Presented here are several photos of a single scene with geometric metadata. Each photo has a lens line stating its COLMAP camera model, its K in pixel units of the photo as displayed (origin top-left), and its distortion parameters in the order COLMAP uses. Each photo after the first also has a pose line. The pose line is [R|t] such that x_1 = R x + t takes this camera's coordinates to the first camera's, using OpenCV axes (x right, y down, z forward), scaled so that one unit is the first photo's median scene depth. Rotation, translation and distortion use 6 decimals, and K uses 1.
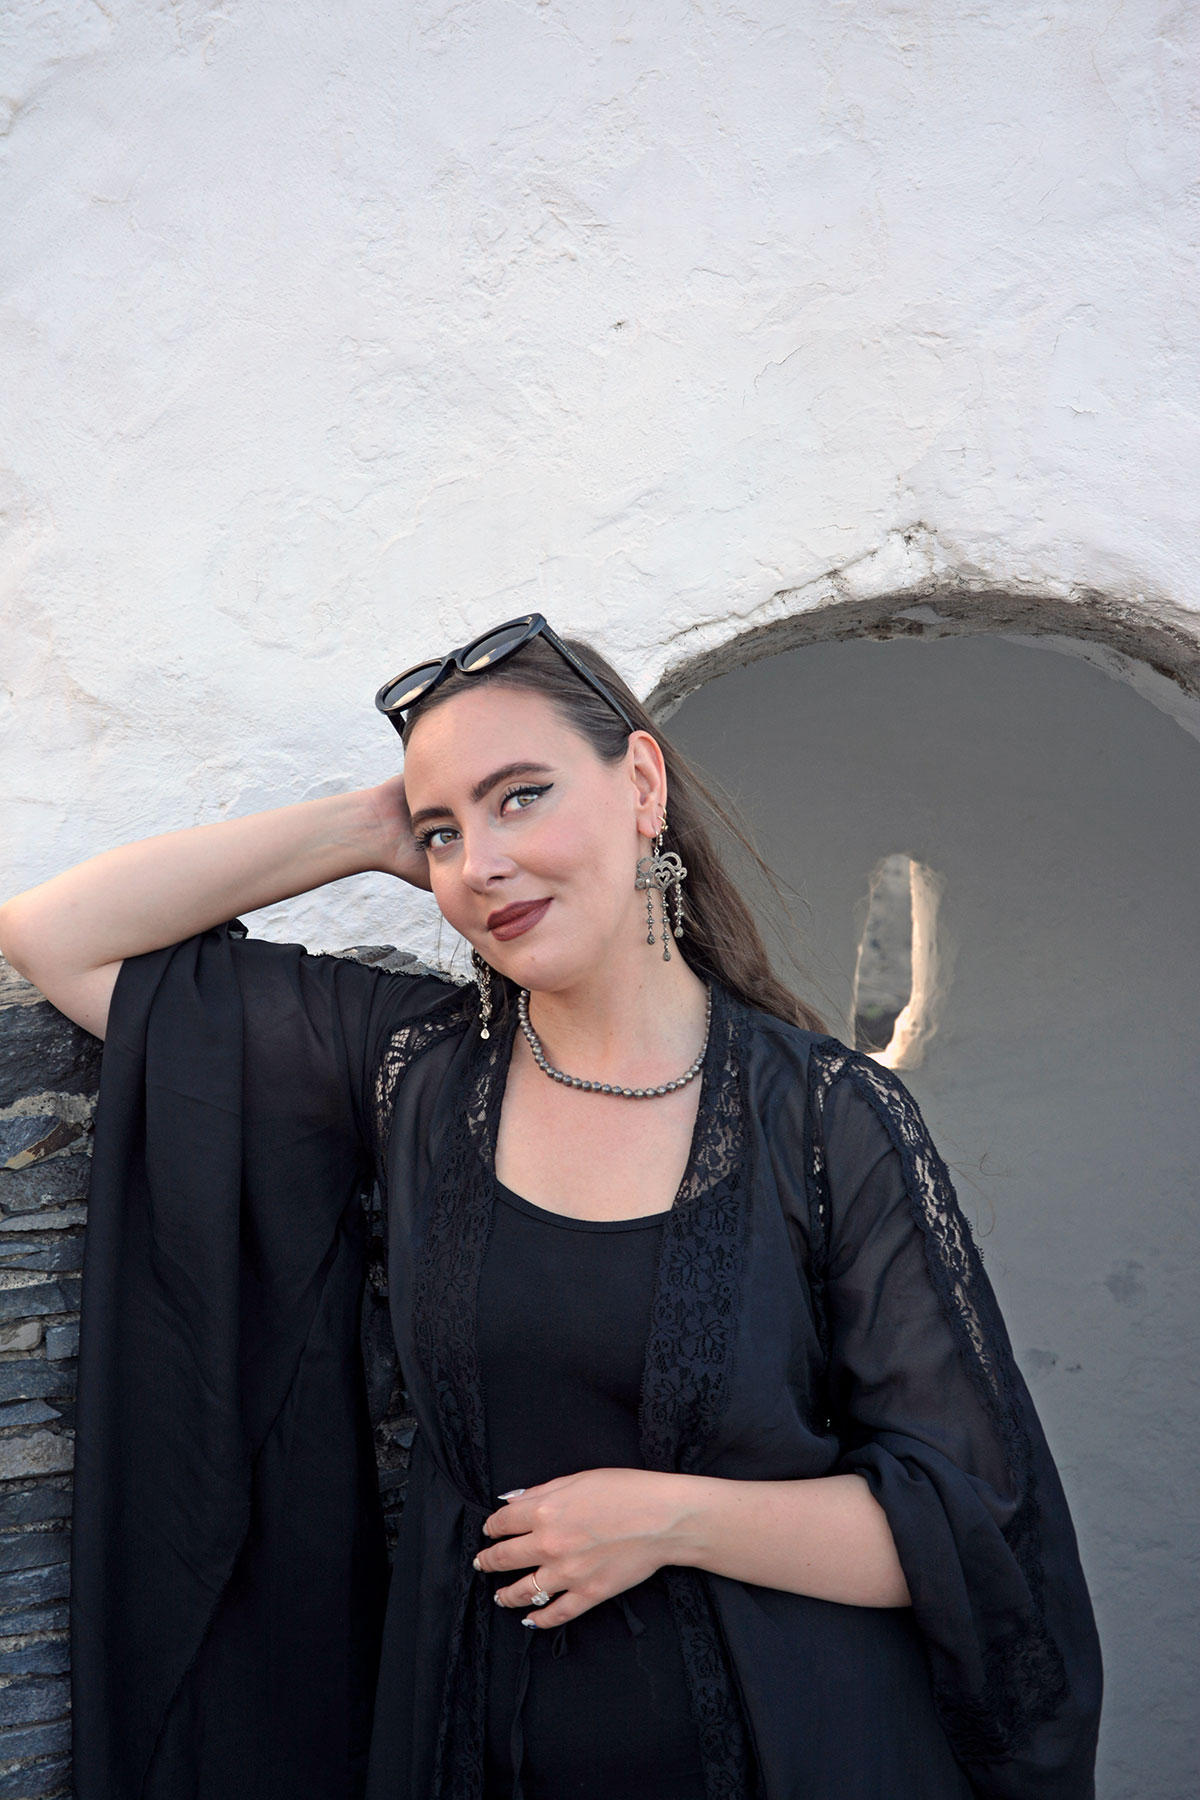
lens RADIAL K [[3713.1, 0, 600.0], [0, 3713.1, 900.0], [0, 0, 1]] dist [-0.059621, 0.395957]
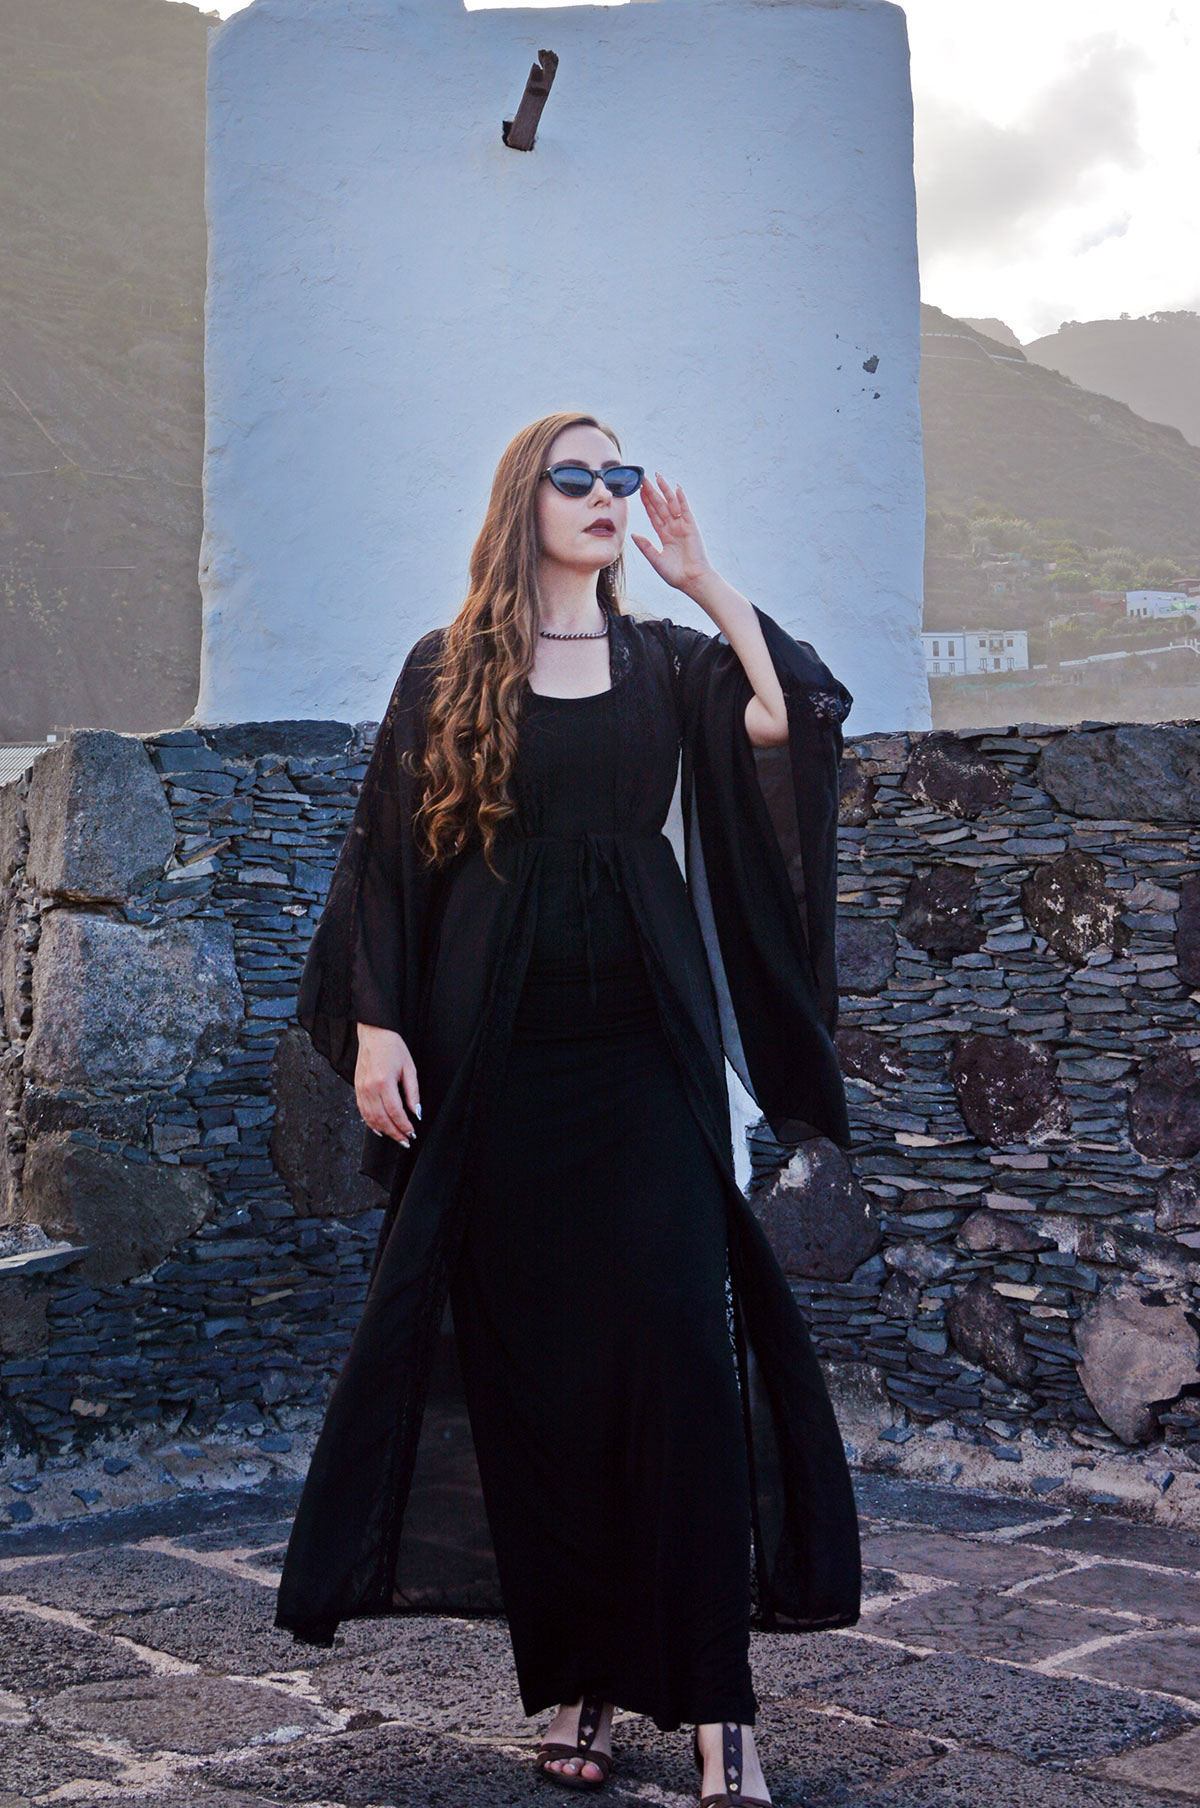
lens RADIAL K [[2867.4, 0, 360.4], [0, 2867.4, 416.4], [0, 0, 1]] dist [-0.041010, 0.044092]
pose [[0.996644, 0.043260, 0.069500, -0.227996], [-0.026036, 0.972392, -0.231897, 0.288827], [-0.077613, 0.229309, 0.970254, -1.155329]]
